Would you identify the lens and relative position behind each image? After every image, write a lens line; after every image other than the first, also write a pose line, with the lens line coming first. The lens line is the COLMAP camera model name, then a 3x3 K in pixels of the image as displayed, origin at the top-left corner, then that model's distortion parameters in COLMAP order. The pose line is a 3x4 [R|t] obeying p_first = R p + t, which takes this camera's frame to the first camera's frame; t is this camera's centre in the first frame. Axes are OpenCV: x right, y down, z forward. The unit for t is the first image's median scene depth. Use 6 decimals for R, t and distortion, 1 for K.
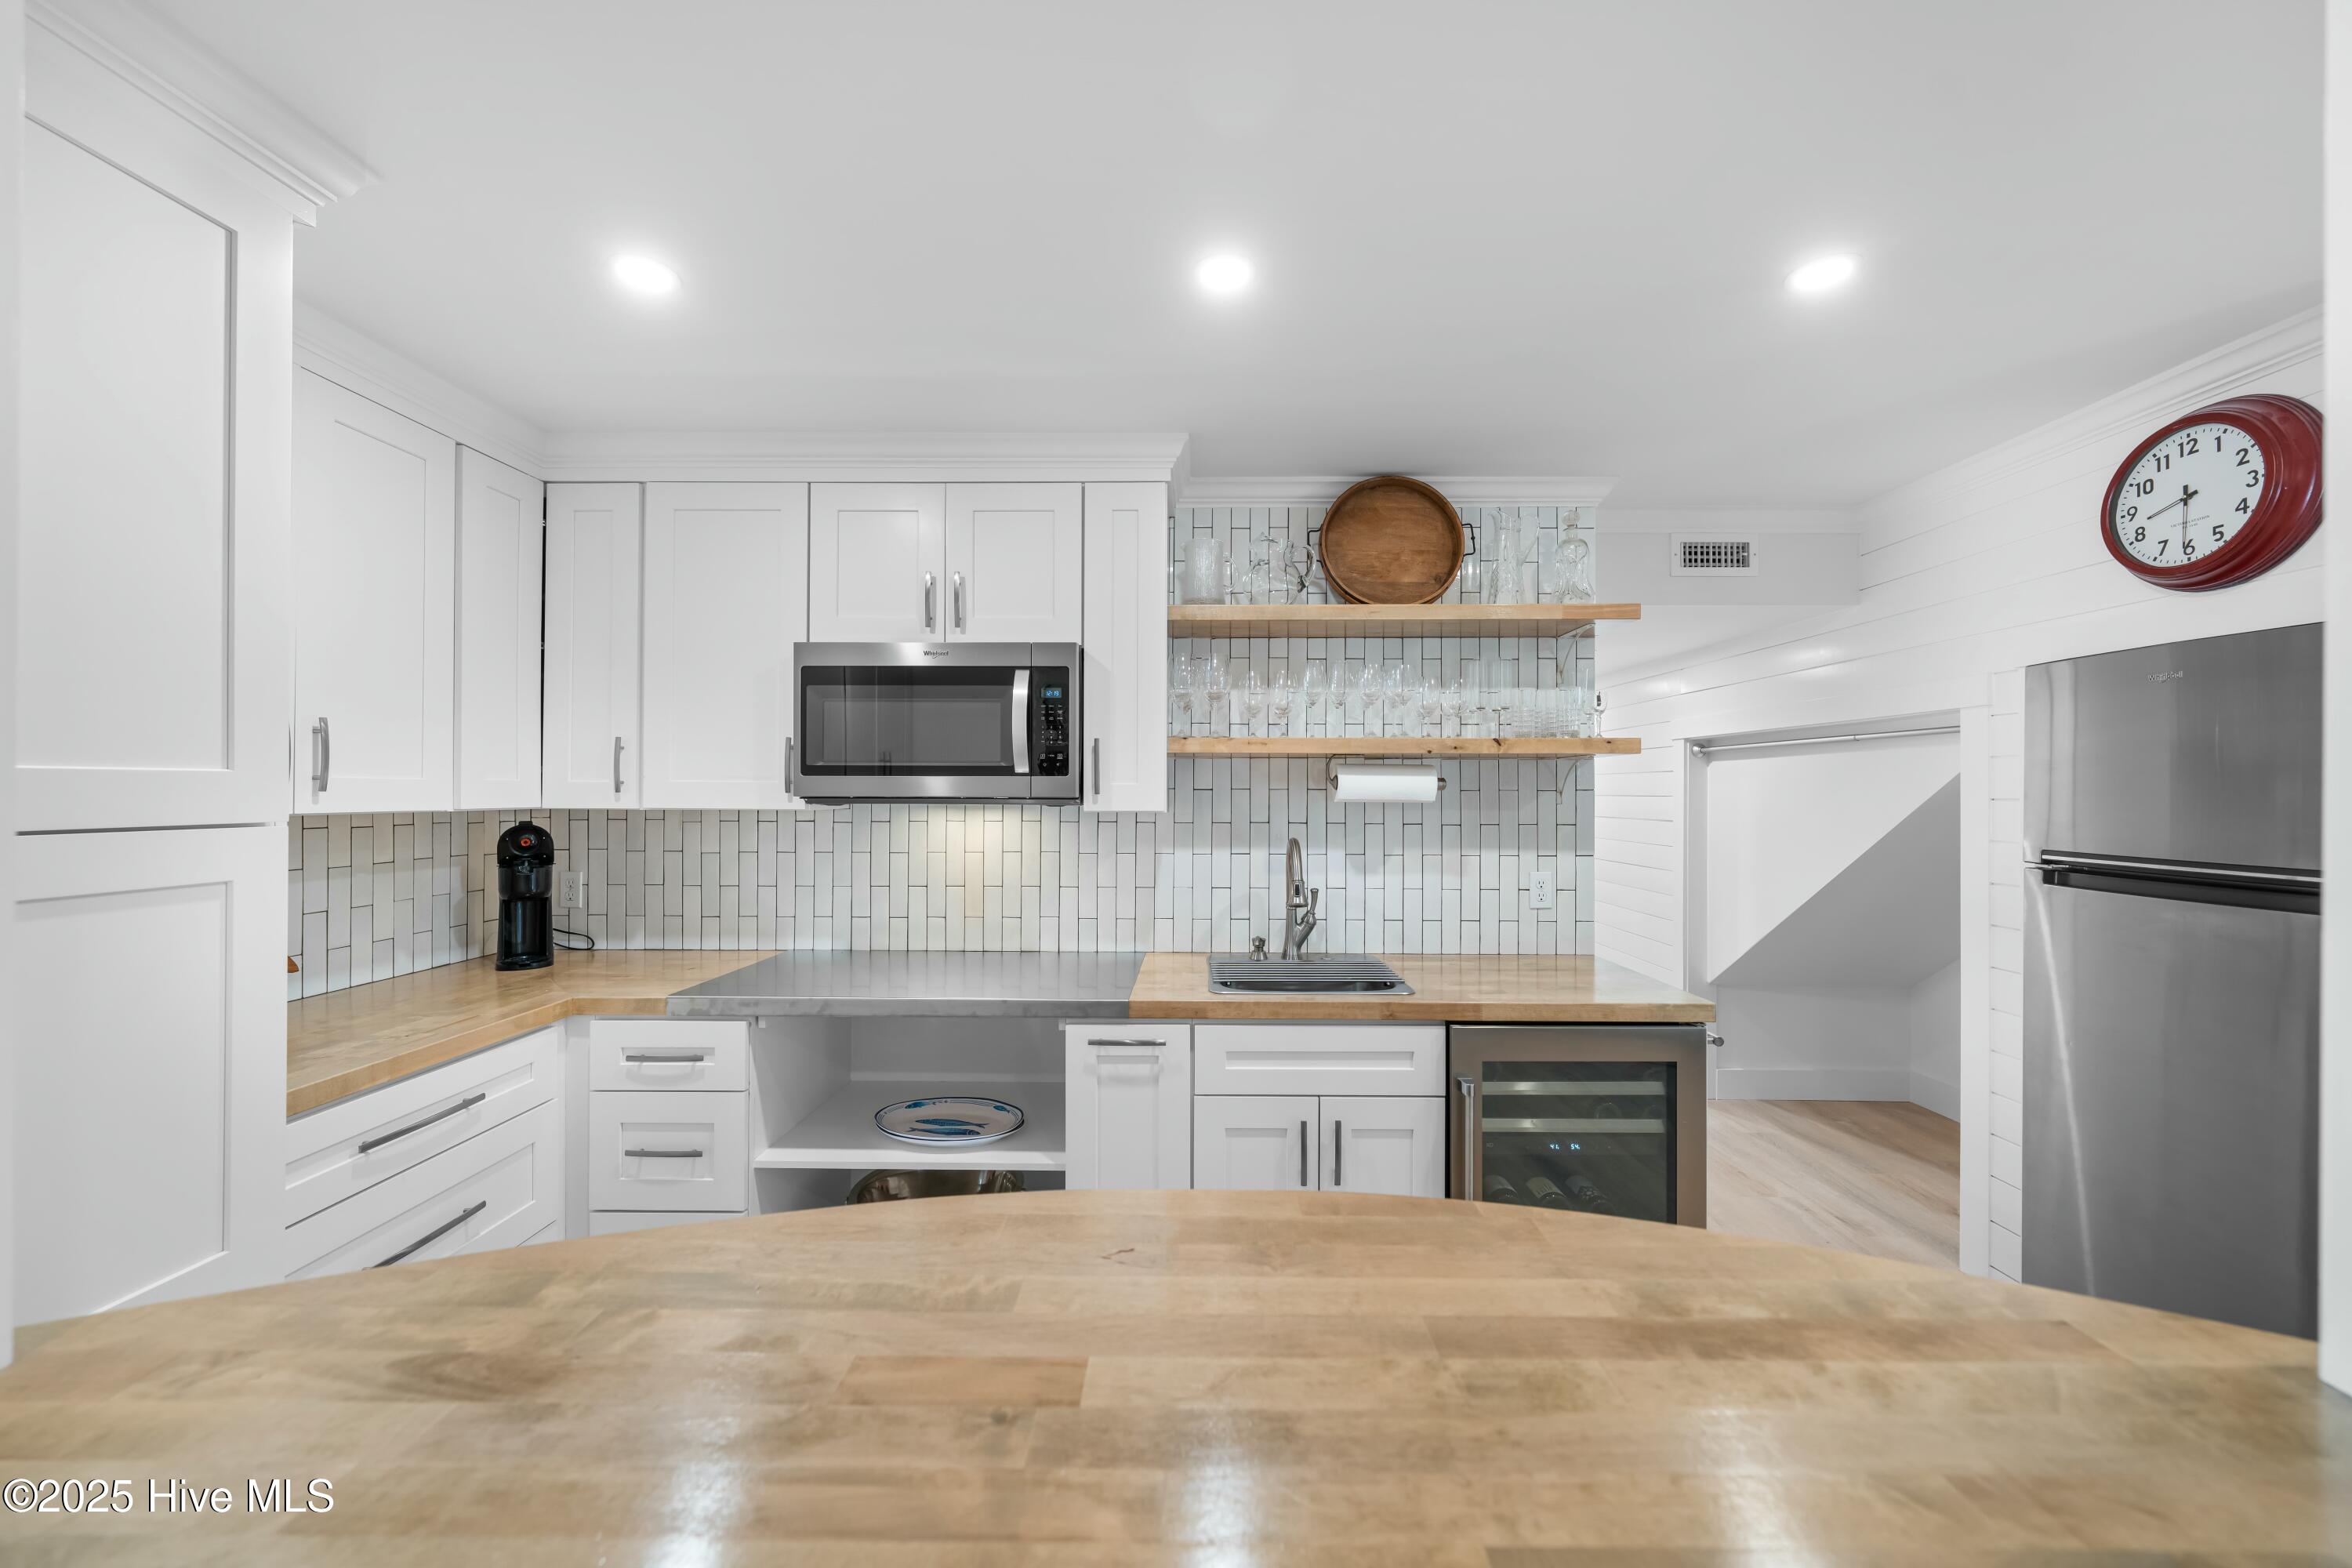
lens RADIAL K [[877.7, 0, 1179.0], [0, 877.7, 792.3], [0, 0, 1]] dist [0.001754, 0.000003]
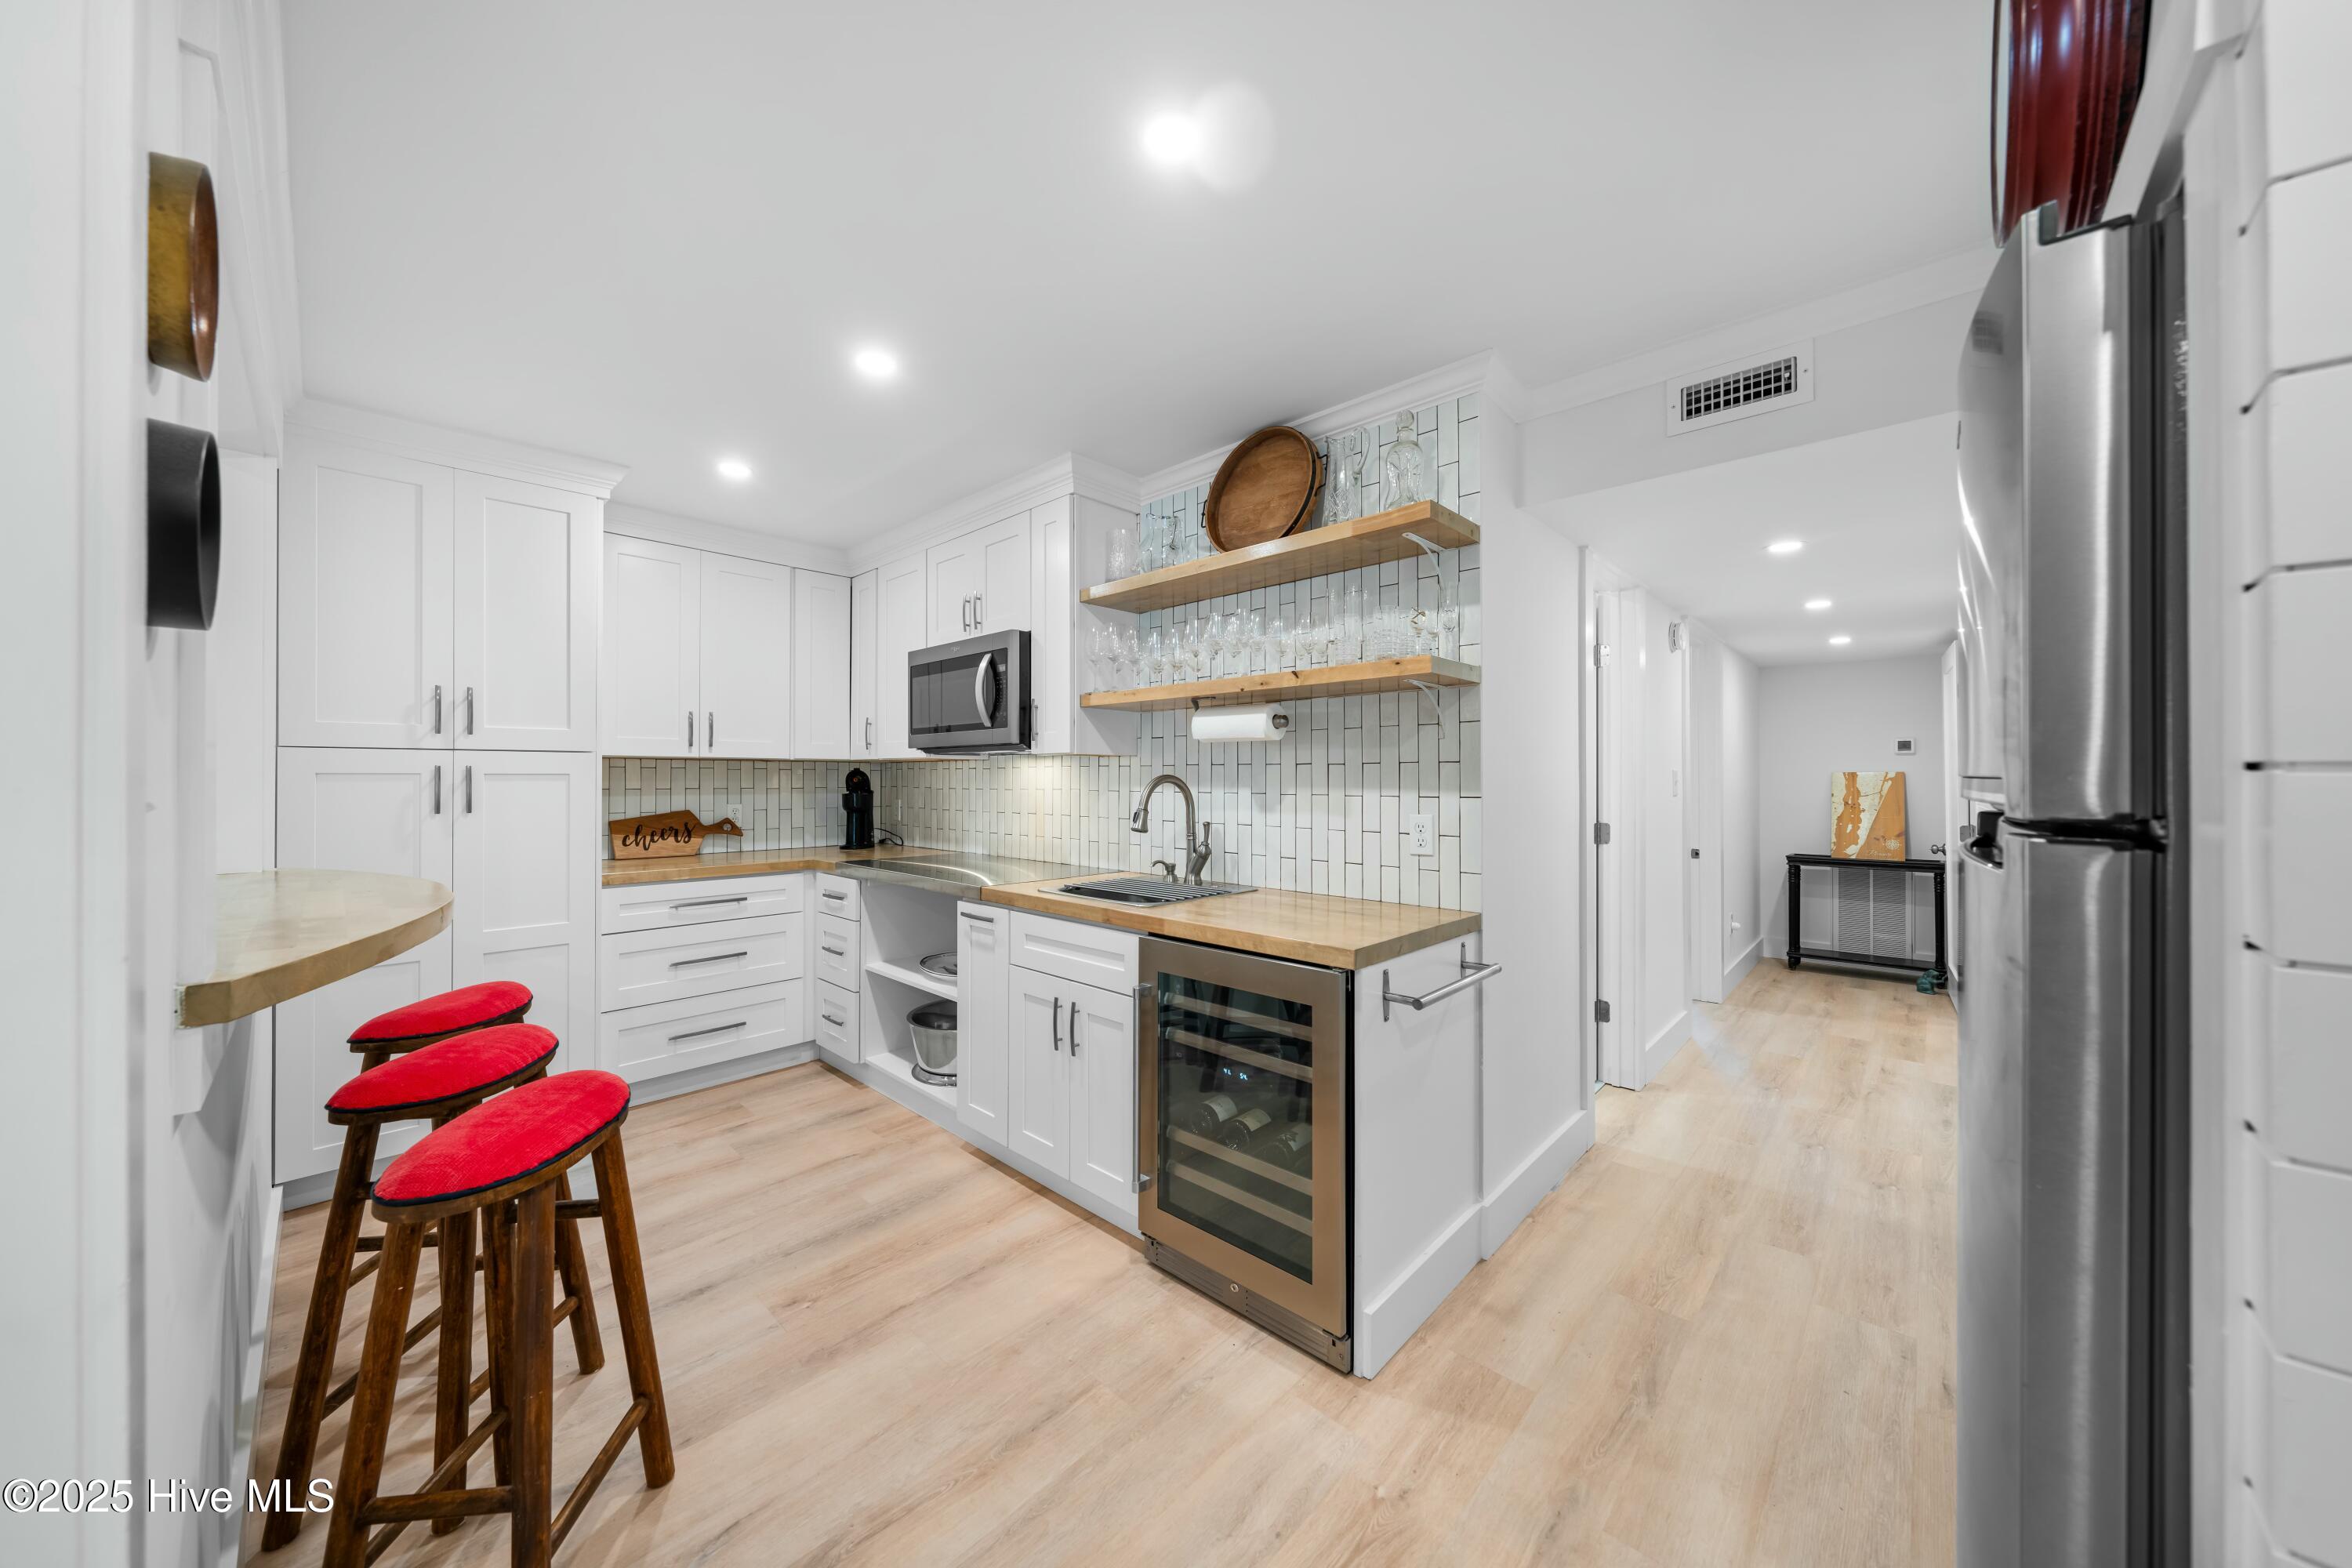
lens RADIAL K [[805.5, 0, 1175.0], [0, 805.5, 777.3], [0, 0, 1]] dist [-0.000884, 0.000179]
pose [[0.734969, -0.003578, -0.678092, 0.852698], [0.001020, 0.999991, -0.004171, 0.059956], [0.678100, 0.002373, 0.734966, 0.237500]]
